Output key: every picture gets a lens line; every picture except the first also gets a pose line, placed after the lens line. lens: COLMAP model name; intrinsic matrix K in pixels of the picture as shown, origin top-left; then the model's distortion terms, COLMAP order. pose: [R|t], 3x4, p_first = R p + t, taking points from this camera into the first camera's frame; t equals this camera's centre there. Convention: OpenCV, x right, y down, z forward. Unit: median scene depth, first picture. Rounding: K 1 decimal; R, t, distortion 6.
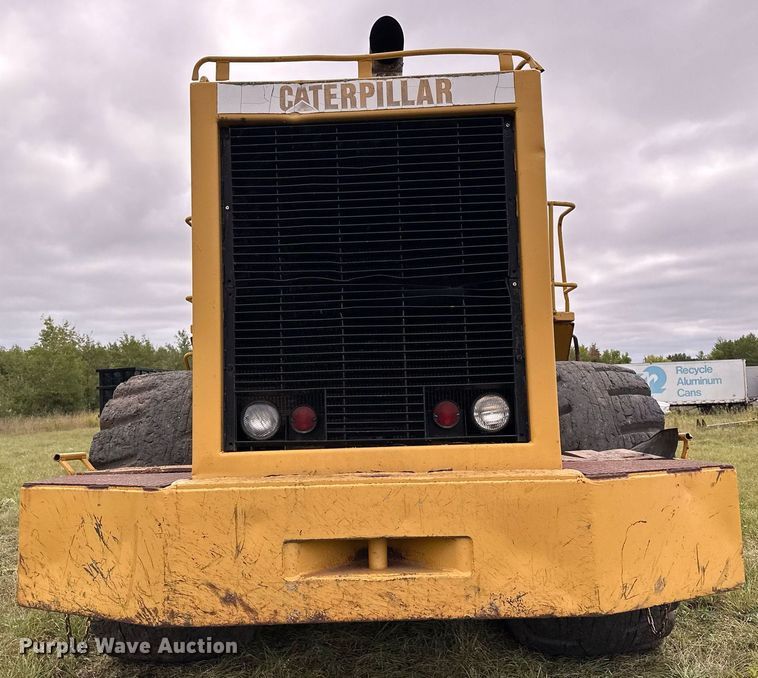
lens RADIAL K [[776.7, 0, 388.7], [0, 776.7, 358.1], [0, 0, 1]] dist [0.068366, -0.006158]
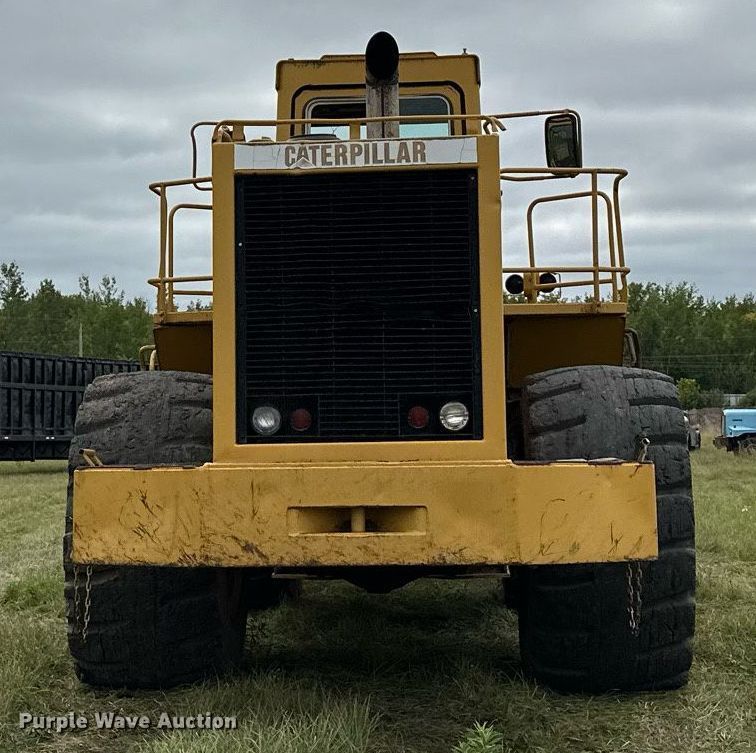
lens RADIAL K [[1777.8, 0, 378.0], [0, 1777.8, 376.5], [0, 0, 1]] dist [-0.016803, -0.053201]
pose [[0.998952, 0.013026, -0.043886, 0.132790], [-0.011706, 0.999475, 0.030206, -0.074465], [0.044256, -0.029661, 0.998580, -1.780061]]
